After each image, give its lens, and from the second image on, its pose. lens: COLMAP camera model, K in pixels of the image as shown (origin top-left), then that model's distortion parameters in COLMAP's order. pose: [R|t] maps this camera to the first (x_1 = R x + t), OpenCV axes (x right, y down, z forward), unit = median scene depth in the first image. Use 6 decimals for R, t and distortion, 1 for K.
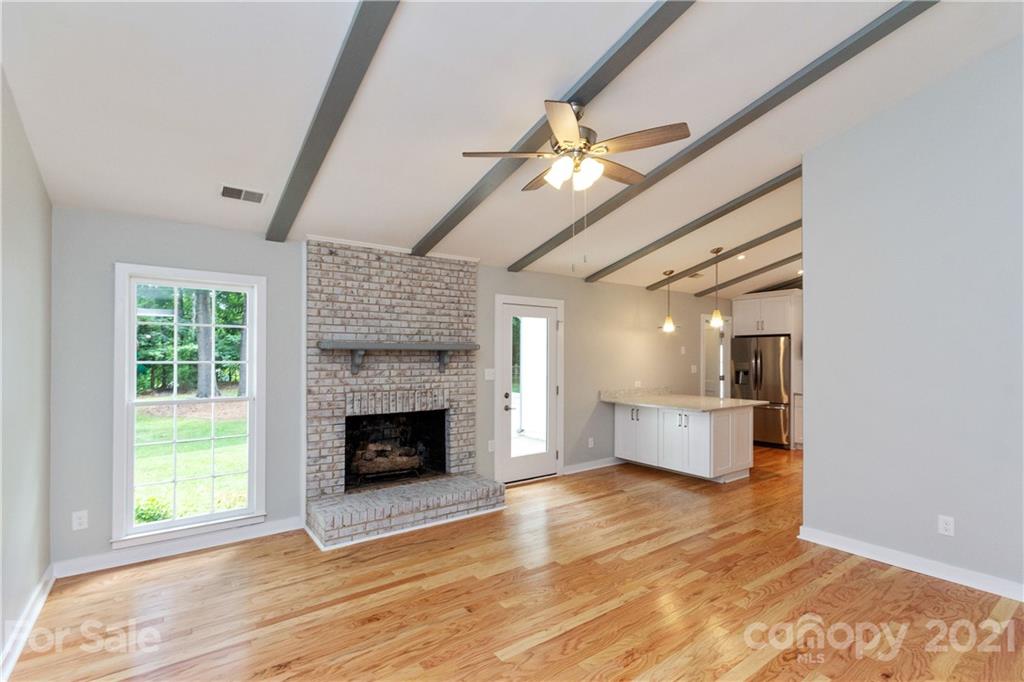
lens RADIAL K [[474.7, 0, 517.6], [0, 474.7, 347.8], [0, 0, 1]] dist [0.012454, 0.000311]
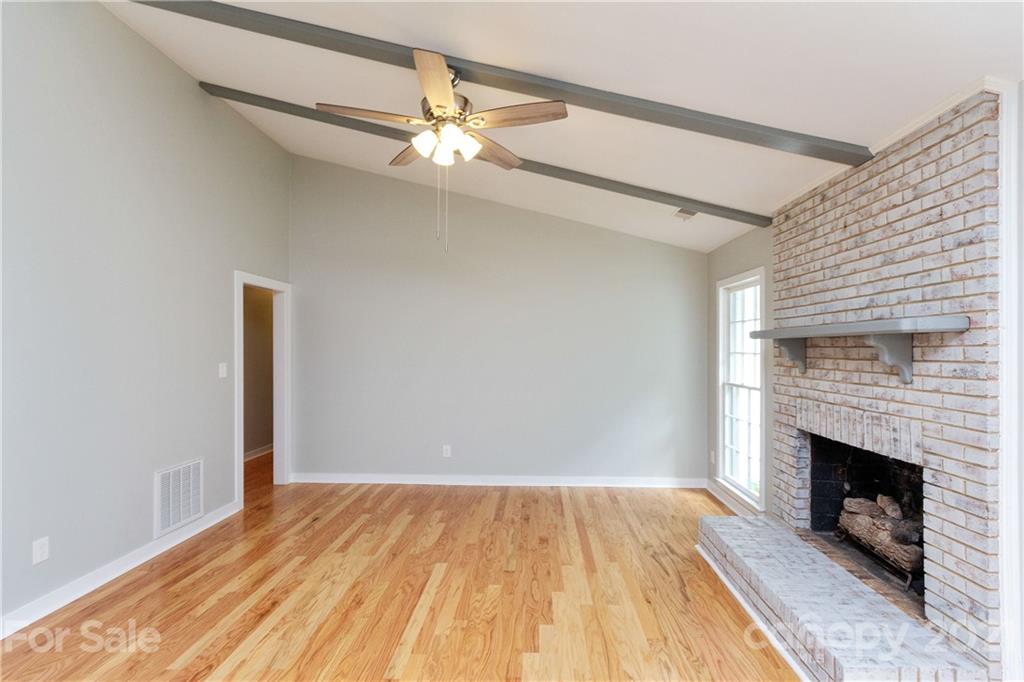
lens RADIAL K [[474.7, 0, 512.9], [0, 474.7, 344.3], [0, 0, 1]] dist [0.012454, 0.000311]
pose [[-0.626708, -0.011440, -0.779170, 0.461279], [0.006514, 0.999780, -0.019919, 0.021850], [0.779227, -0.017559, -0.626496, 1.027873]]
